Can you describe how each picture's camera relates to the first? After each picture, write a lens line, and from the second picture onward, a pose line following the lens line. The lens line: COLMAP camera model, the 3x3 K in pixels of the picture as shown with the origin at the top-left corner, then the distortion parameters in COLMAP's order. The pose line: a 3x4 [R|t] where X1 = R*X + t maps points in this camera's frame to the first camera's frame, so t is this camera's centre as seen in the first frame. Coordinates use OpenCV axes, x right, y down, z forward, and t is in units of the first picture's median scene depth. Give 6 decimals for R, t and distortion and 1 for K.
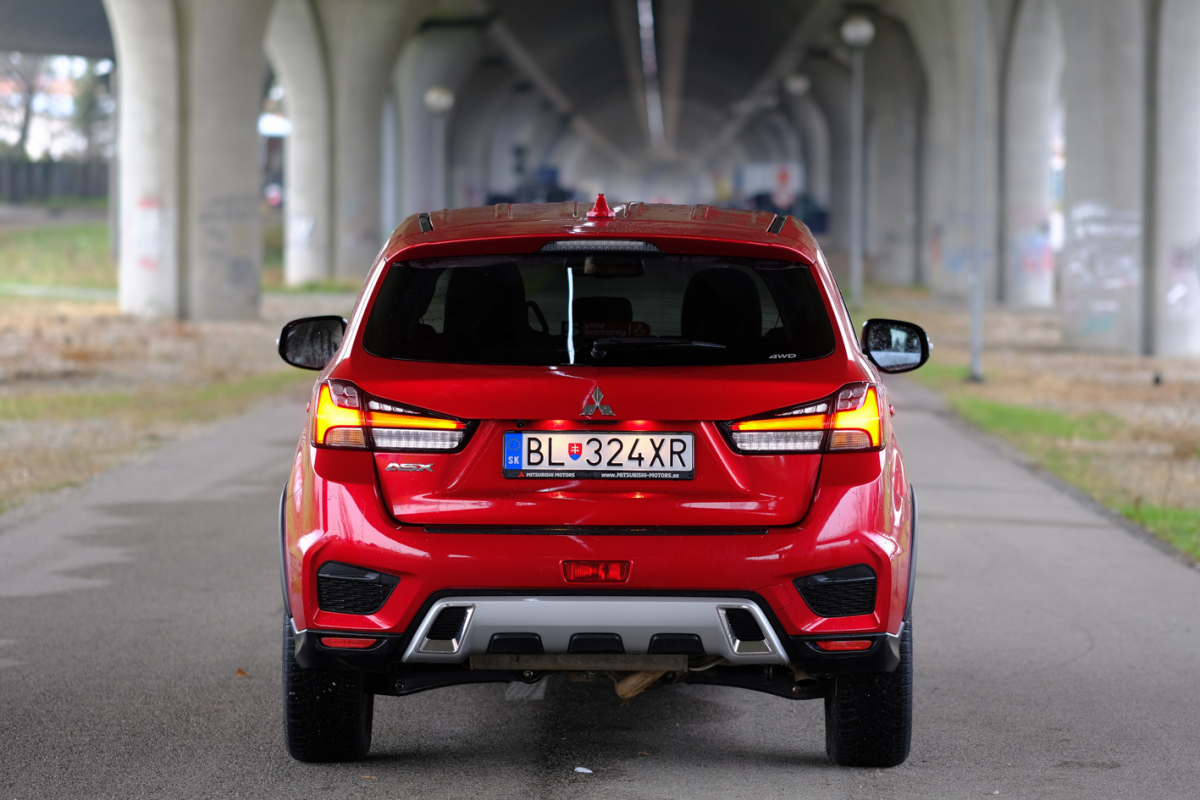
lens RADIAL K [[5791.6, 0, 605.8], [0, 5791.6, 403.1], [0, 0, 1]] dist [0.321917, 0.000000]
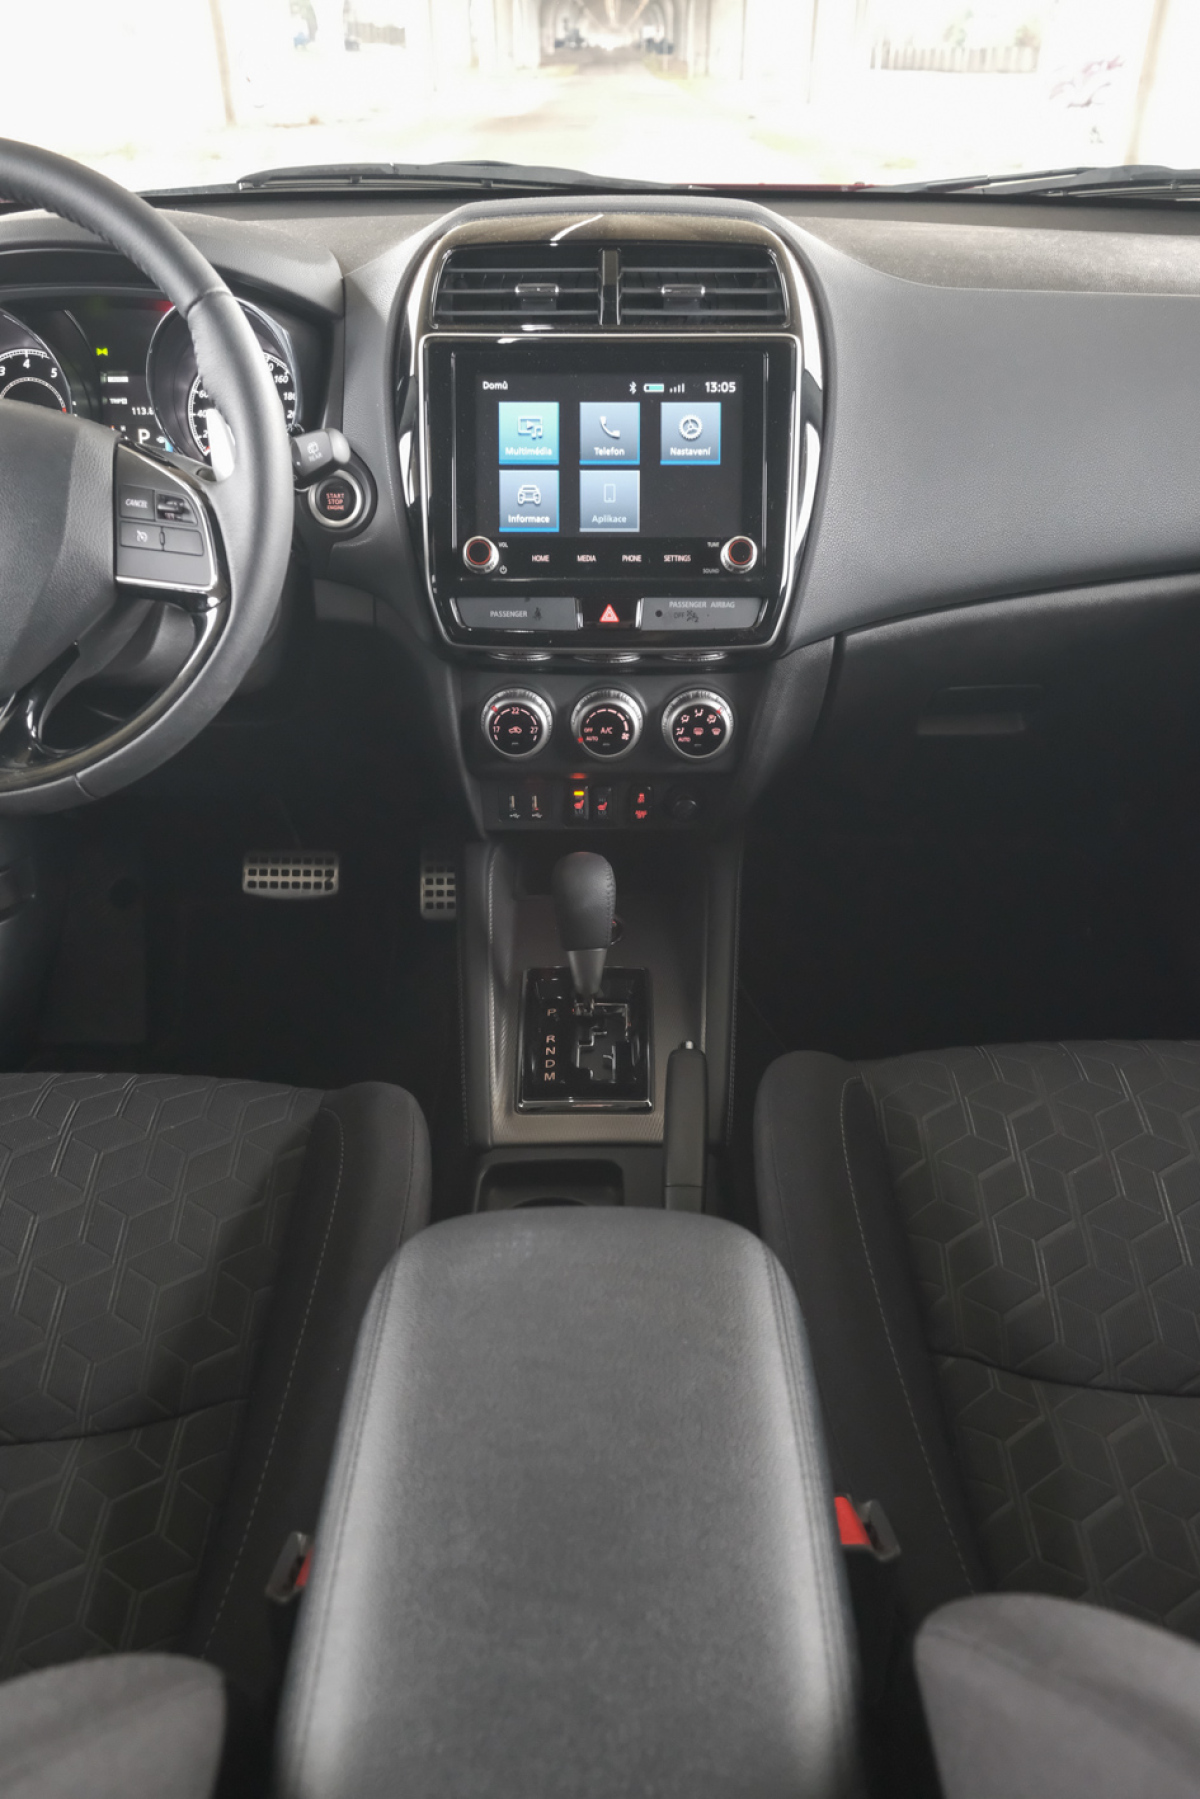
lens RADIAL K [[1288.0, 0, 603.2], [0, 1288.0, 921.3], [0, 0, 1]] dist [0.018025, -0.008405]
pose [[0.999926, -0.011928, -0.002366, 0.000072], [0.011386, 0.849975, 0.526700, -0.003313], [-0.004271, -0.526688, 0.850048, 0.275568]]
